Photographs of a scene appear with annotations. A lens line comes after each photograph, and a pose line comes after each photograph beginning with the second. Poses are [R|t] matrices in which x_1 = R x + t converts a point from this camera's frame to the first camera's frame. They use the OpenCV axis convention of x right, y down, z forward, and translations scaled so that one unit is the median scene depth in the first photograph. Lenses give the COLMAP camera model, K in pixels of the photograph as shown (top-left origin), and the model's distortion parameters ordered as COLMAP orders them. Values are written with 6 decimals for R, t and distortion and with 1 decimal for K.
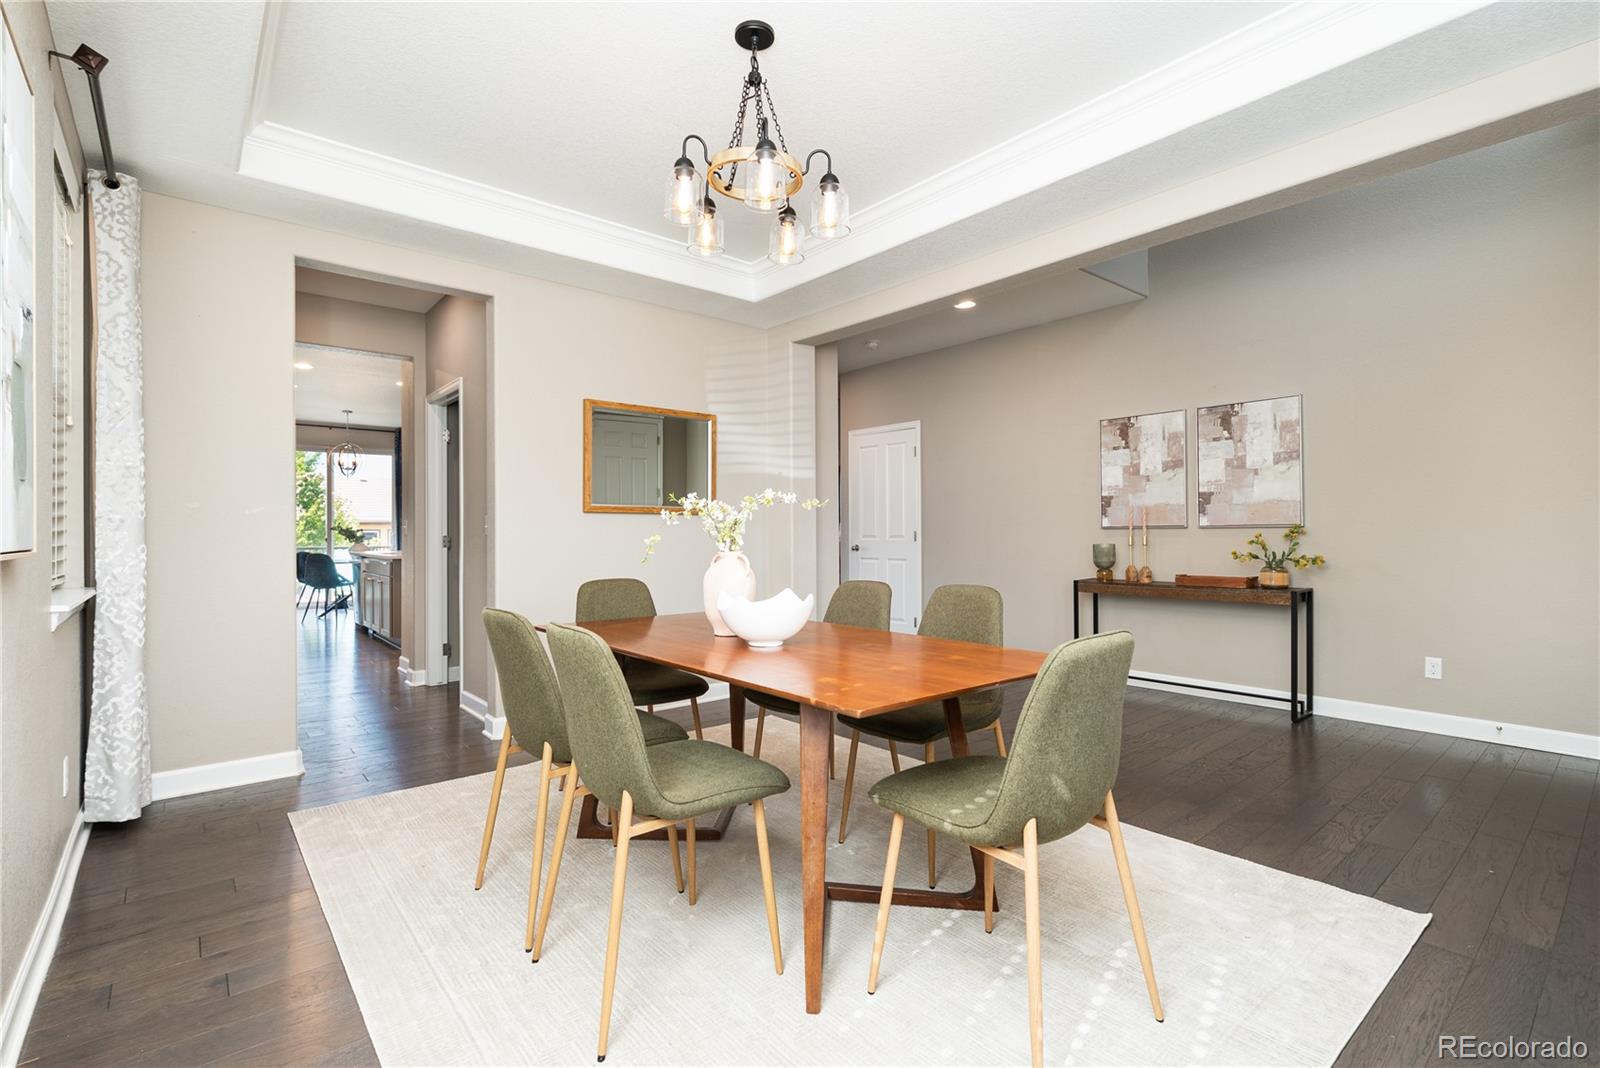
lens RADIAL K [[723.4, 0, 802.1], [0, 723.4, 532.0], [0, 0, 1]] dist [-0.001777, -0.001064]
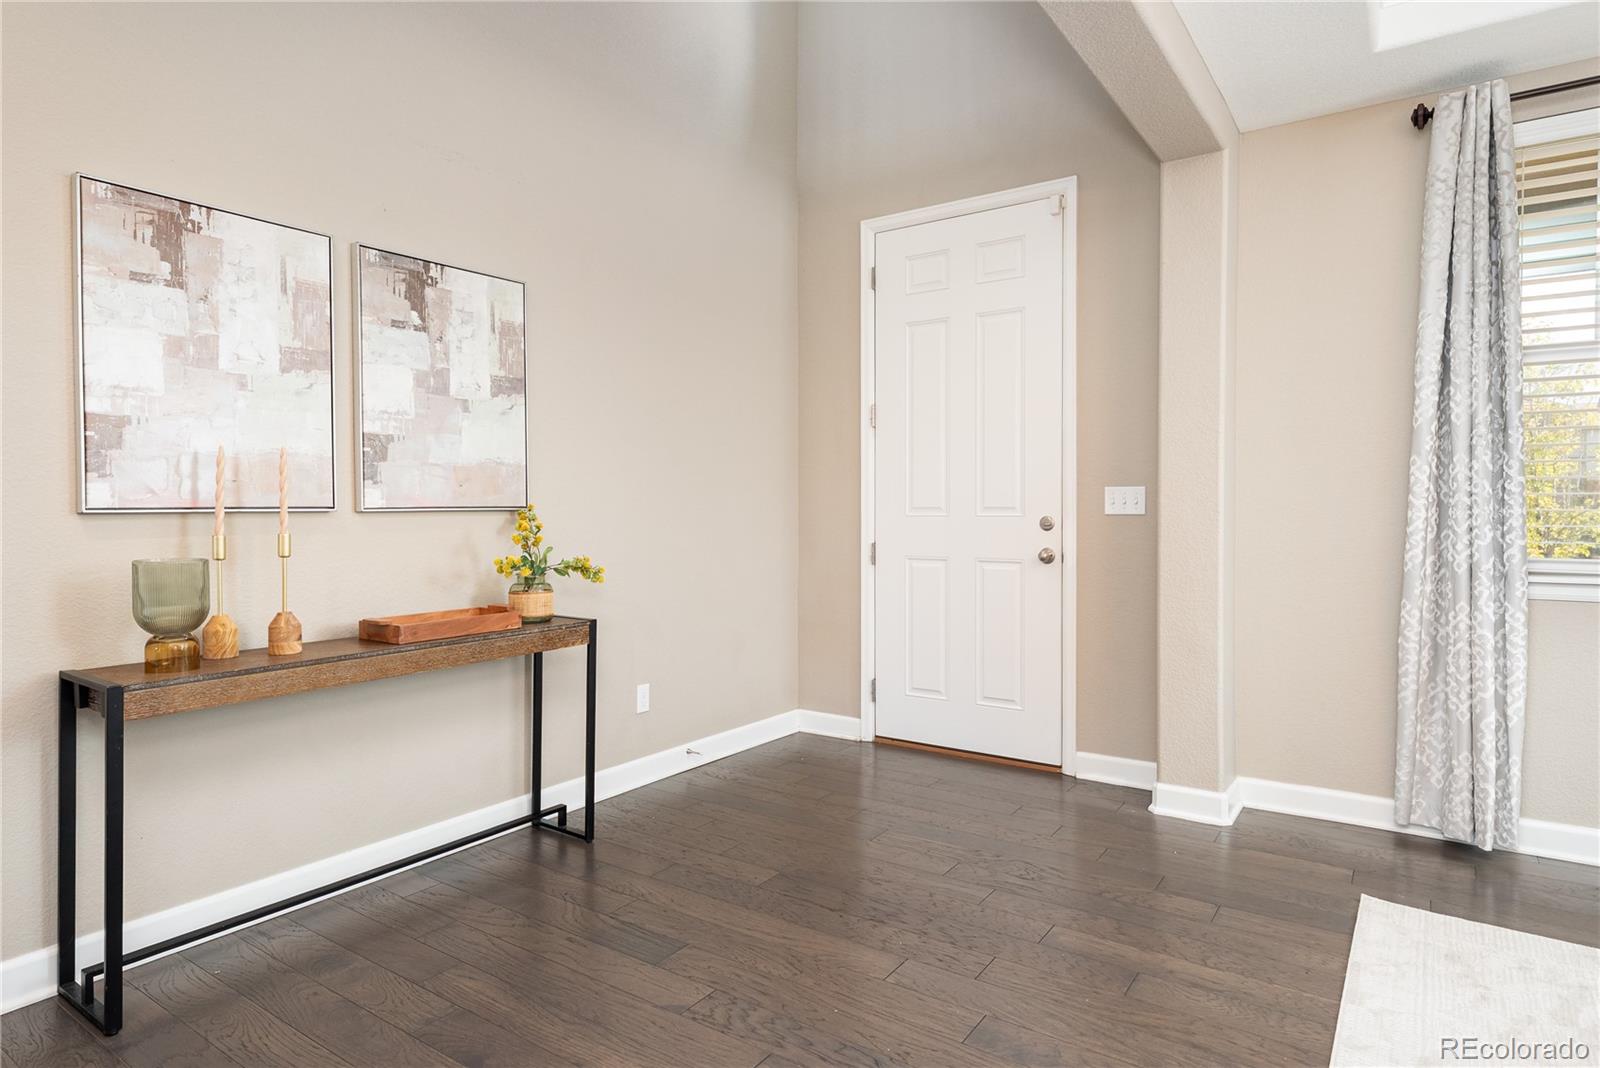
lens RADIAL K [[904.7, 0, 808.6], [0, 904.7, 519.3], [0, 0, 1]] dist [0.003767, -0.001408]
pose [[-0.264732, -0.009387, 0.964276, -0.069355], [-0.000381, 0.999954, 0.009629, -0.006841], [-0.964322, 0.002182, -0.264723, 0.905067]]
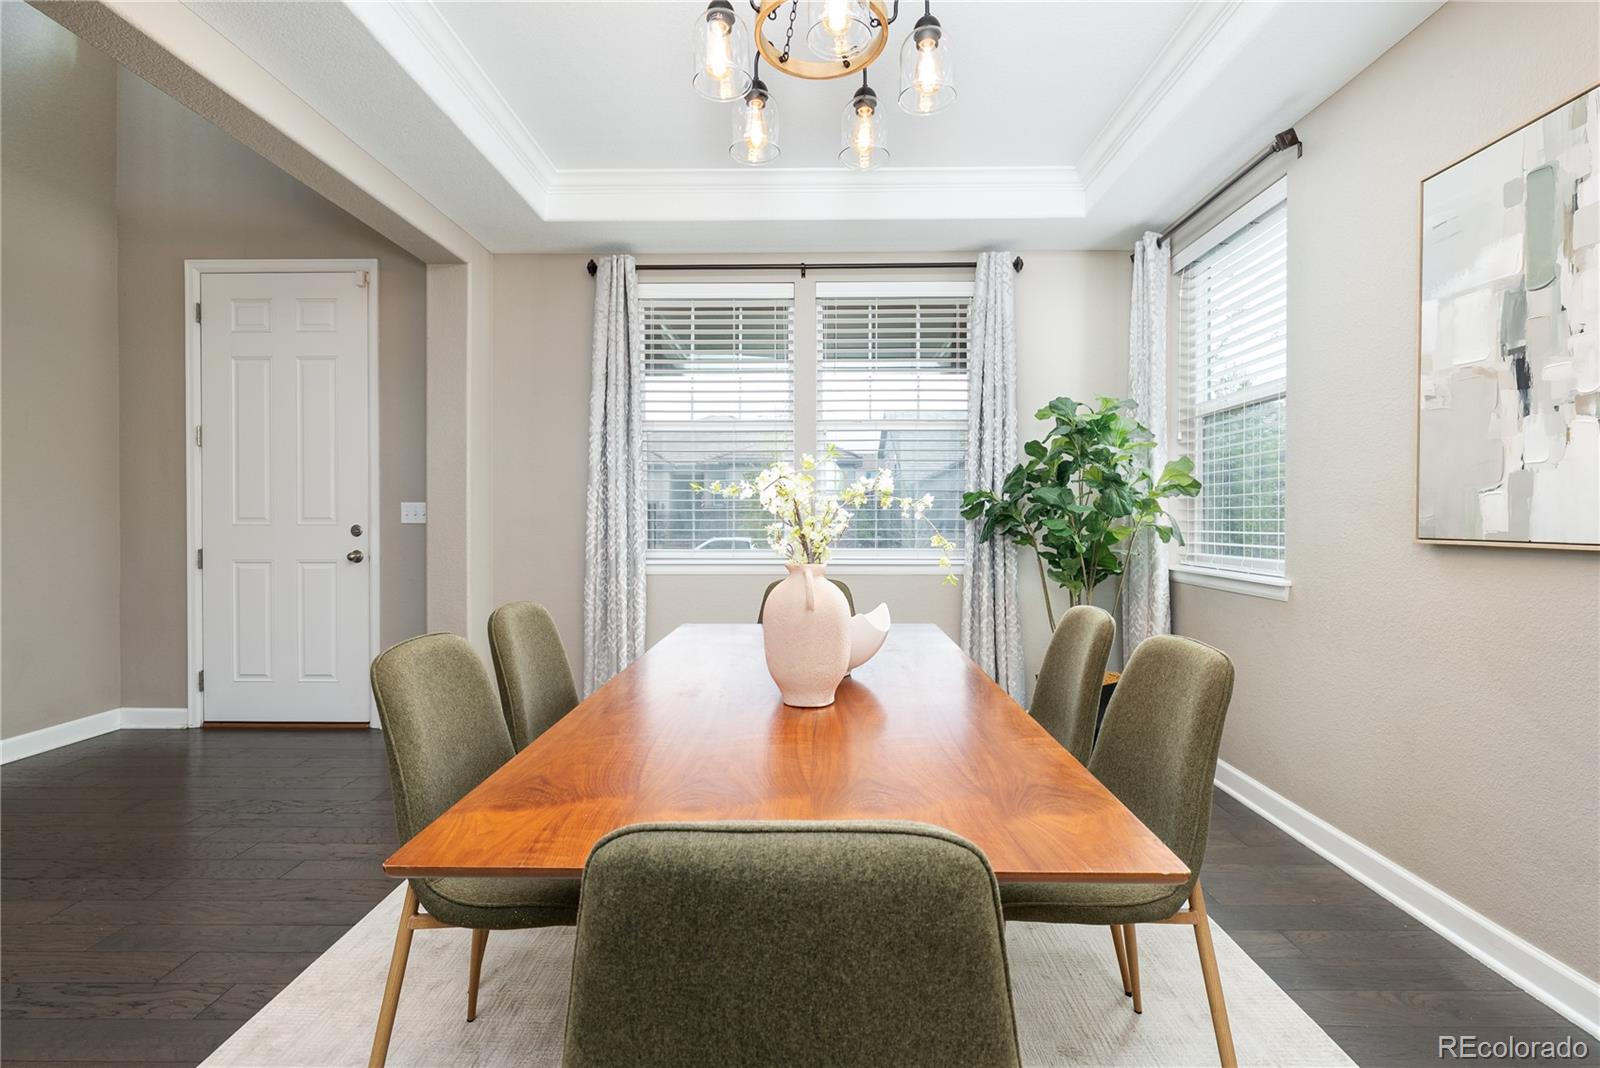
lens RADIAL K [[723.4, 0, 796.2], [0, 723.4, 525.9], [0, 0, 1]] dist [-0.001777, -0.001064]
pose [[-0.759665, -0.006283, 0.650284, -0.257287], [-0.000219, 0.999956, 0.009406, -0.008753], [-0.650314, 0.007002, -0.759633, 0.776160]]
